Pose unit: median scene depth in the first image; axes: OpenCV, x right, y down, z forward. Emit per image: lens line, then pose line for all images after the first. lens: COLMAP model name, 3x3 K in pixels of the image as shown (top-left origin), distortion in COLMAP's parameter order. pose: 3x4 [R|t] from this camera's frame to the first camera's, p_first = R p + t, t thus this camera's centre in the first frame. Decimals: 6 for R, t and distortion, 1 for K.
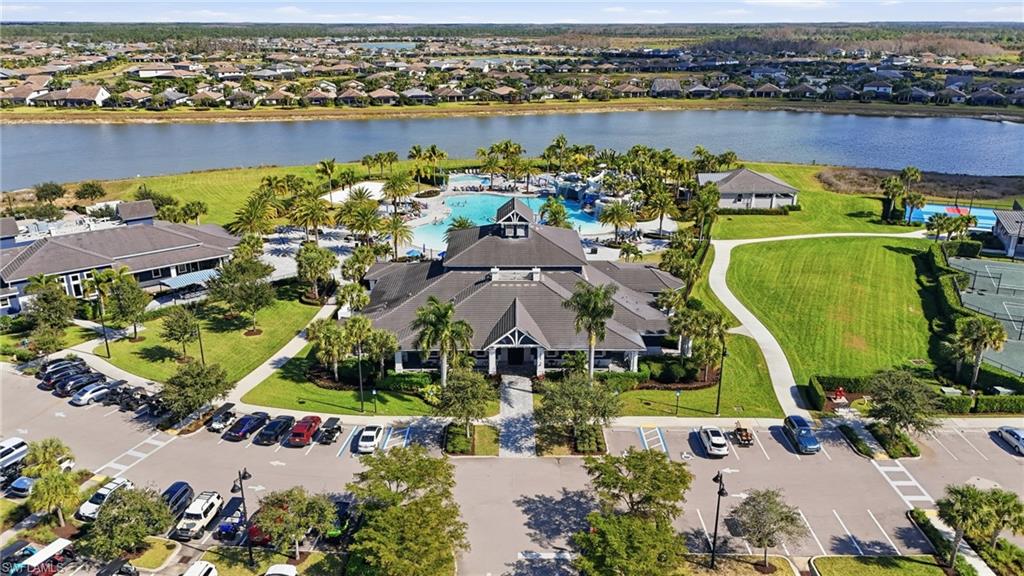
lens RADIAL K [[711.0, 0, 512.0], [0, 711.0, 288.0], [0, 0, 1]] dist [0.056251, -0.058091]
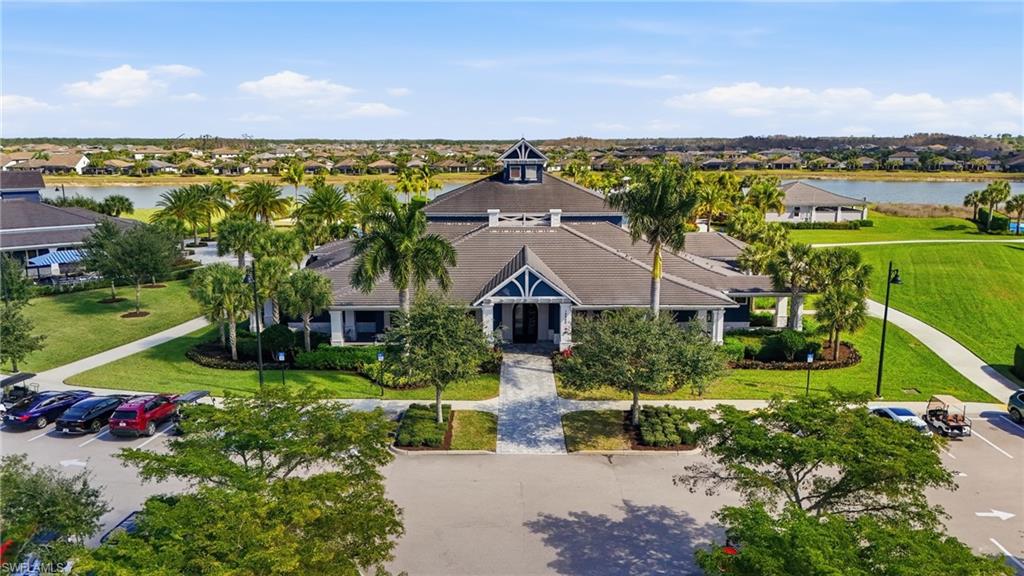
lens RADIAL K [[711.0, 0, 512.0], [0, 711.0, 288.0], [0, 0, 1]] dist [0.056251, -0.058091]
pose [[0.999969, -0.001894, -0.007626, -0.000929], [0.000675, 0.987634, -0.156775, 0.090807], [0.007829, 0.156765, 0.987605, 0.208935]]
